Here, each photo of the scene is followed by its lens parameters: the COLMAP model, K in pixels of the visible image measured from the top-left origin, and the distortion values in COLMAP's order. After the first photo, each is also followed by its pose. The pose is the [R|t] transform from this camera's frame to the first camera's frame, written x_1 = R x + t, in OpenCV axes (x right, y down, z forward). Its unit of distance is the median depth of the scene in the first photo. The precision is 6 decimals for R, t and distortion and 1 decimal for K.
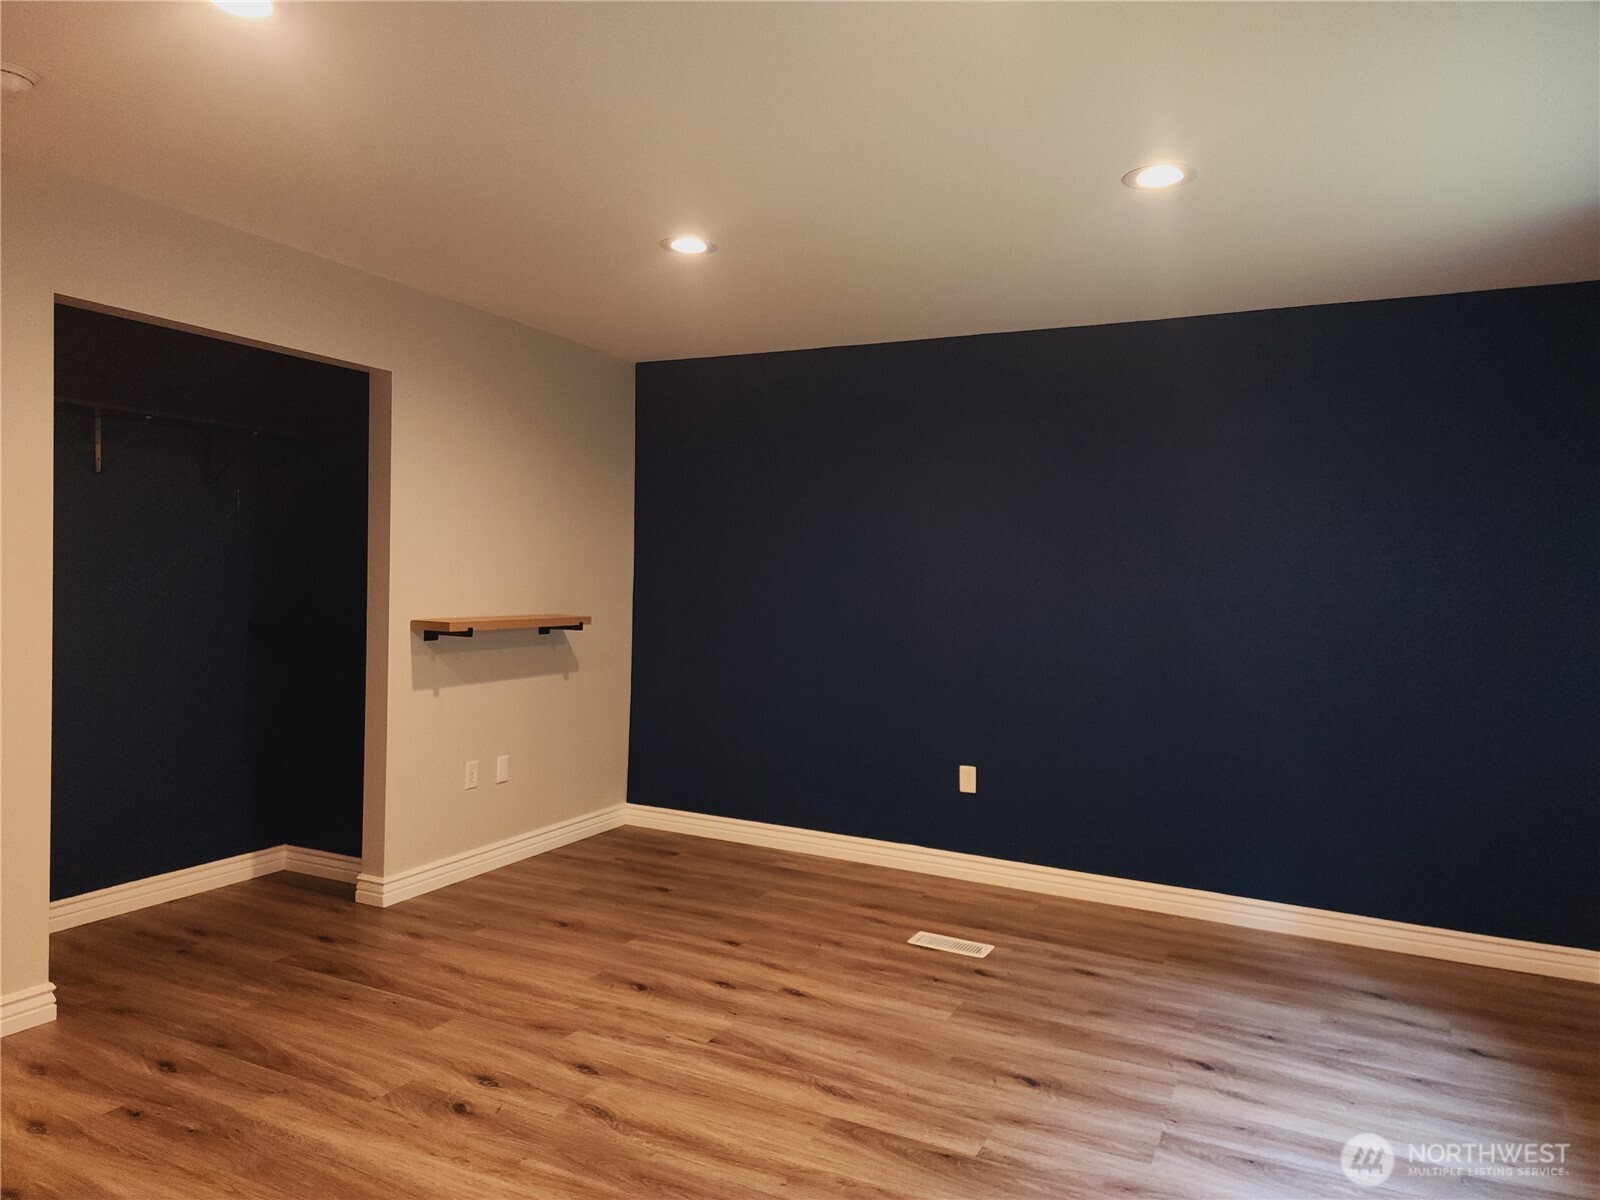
lens RADIAL K [[1071.1, 0, 771.8], [0, 1071.1, 594.0], [0, 0, 1]] dist [0.100988, -0.083436]
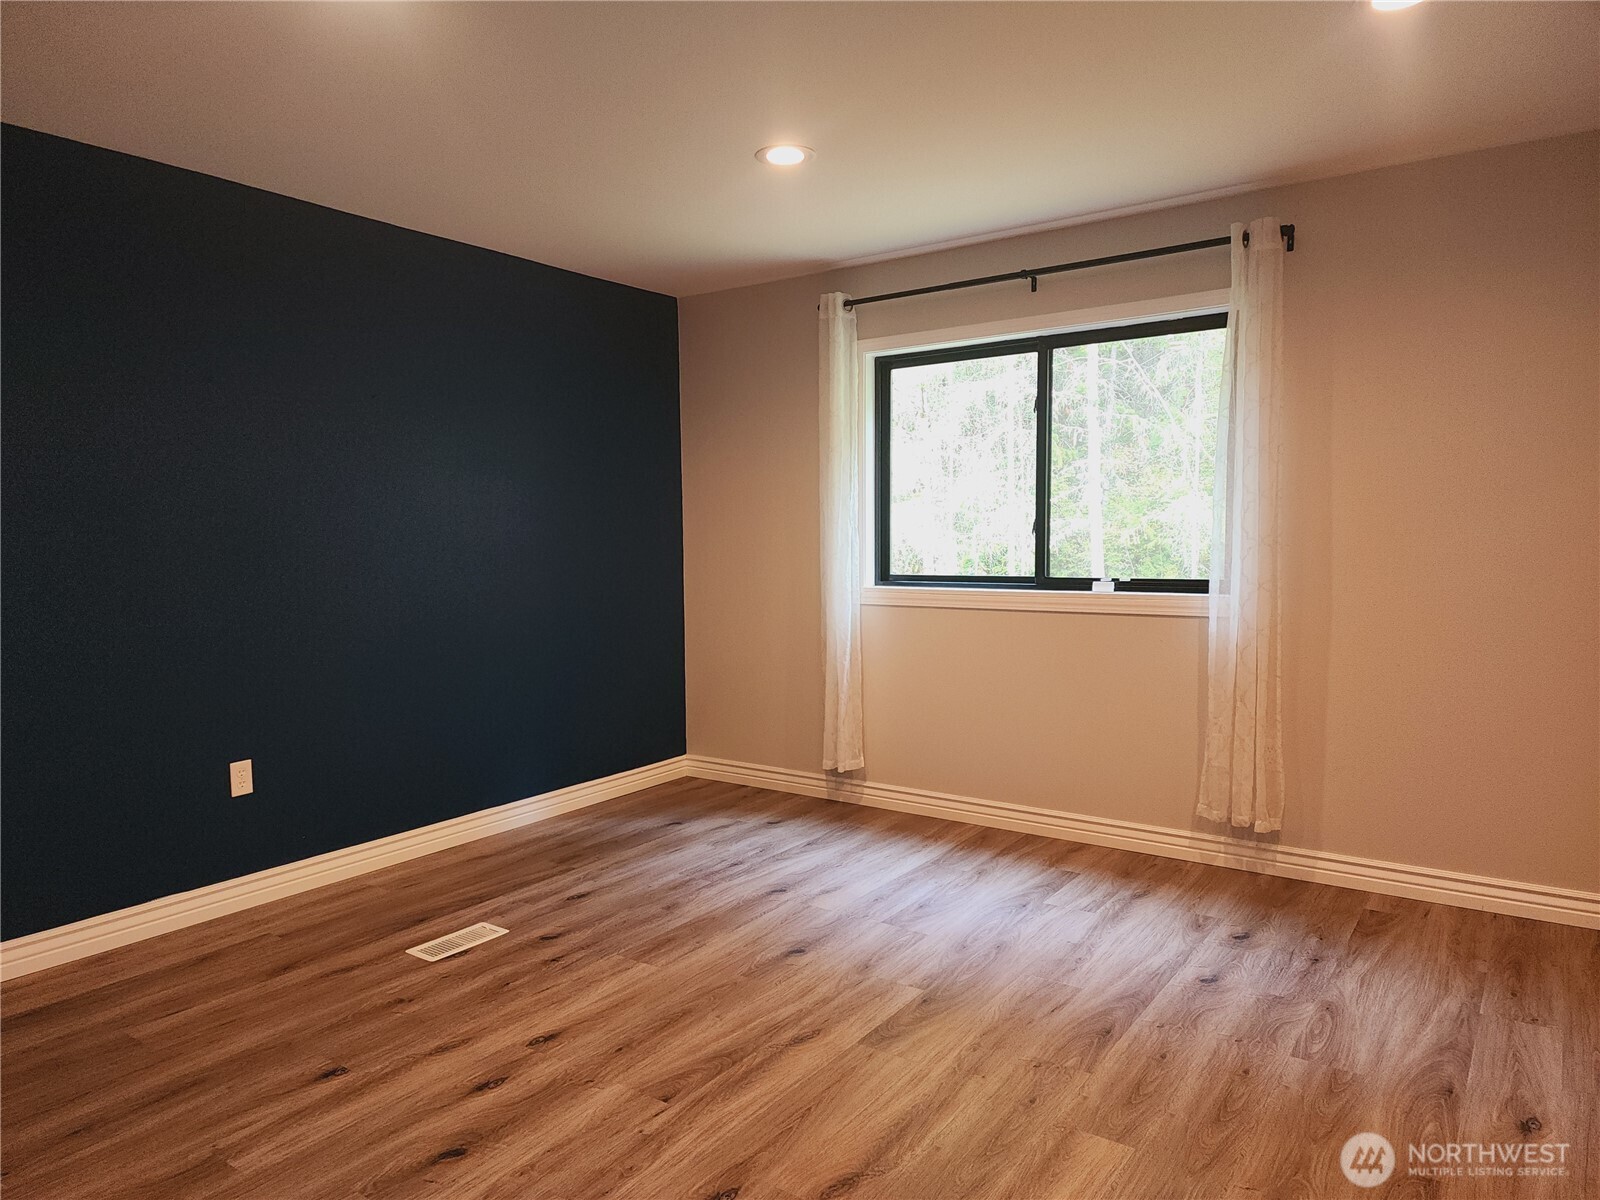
lens RADIAL K [[1071.1, 0, 771.8], [0, 1071.1, 594.0], [0, 0, 1]] dist [0.100988, -0.083436]
pose [[0.152491, -0.087958, 0.984383, -0.683709], [0.032669, 0.995936, 0.083929, -0.011121], [-0.987765, 0.019360, 0.154744, 0.698007]]
